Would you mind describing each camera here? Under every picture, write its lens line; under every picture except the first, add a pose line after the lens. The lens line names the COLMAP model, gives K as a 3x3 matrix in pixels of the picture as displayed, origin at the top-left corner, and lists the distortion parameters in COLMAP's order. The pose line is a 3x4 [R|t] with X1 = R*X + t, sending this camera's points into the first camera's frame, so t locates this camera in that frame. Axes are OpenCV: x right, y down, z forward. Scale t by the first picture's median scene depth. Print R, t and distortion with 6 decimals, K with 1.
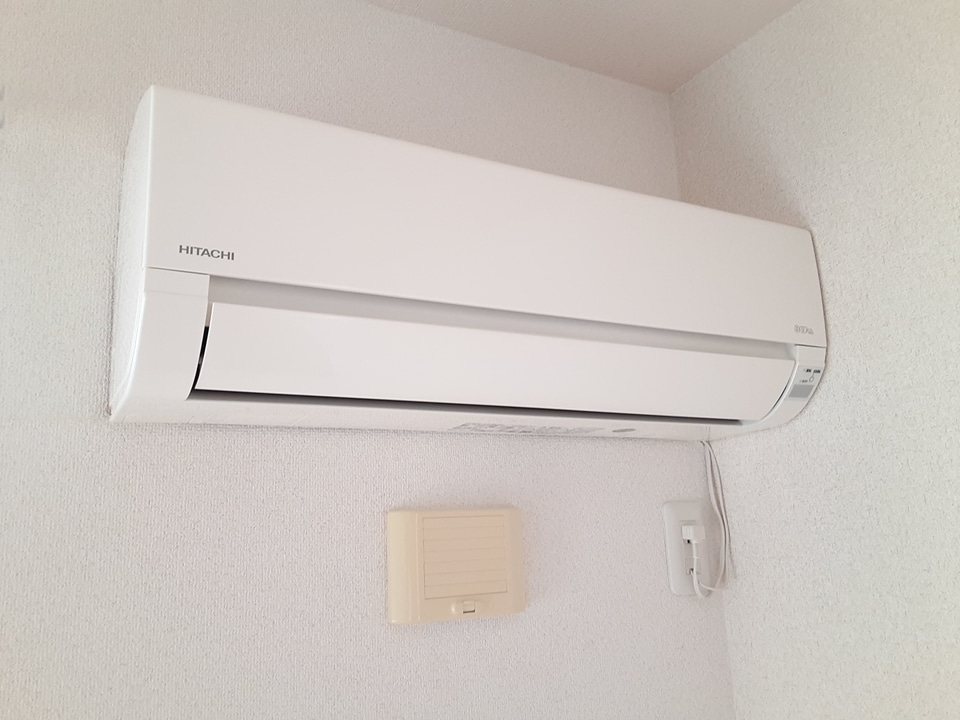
lens RADIAL K [[768.7, 0, 480.0], [0, 768.7, 360.0], [0, 0, 1]] dist [0.129502, -0.204236]
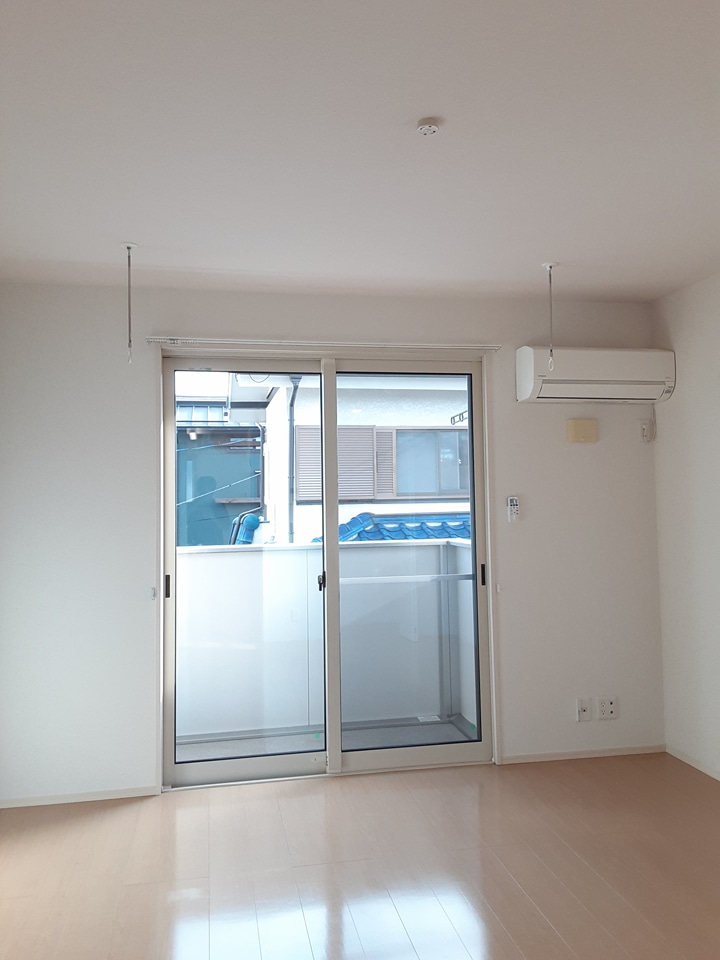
lens RADIAL K [[768.7, 0, 365.4], [0, 768.7, 466.1], [0, 0, 1]] dist [0.129502, -0.204236]
pose [[0.955216, 0.015425, -0.295506, 0.092332], [0.041550, 0.981755, 0.185556, -0.399907], [0.292976, -0.189524, 0.937147, -3.369702]]
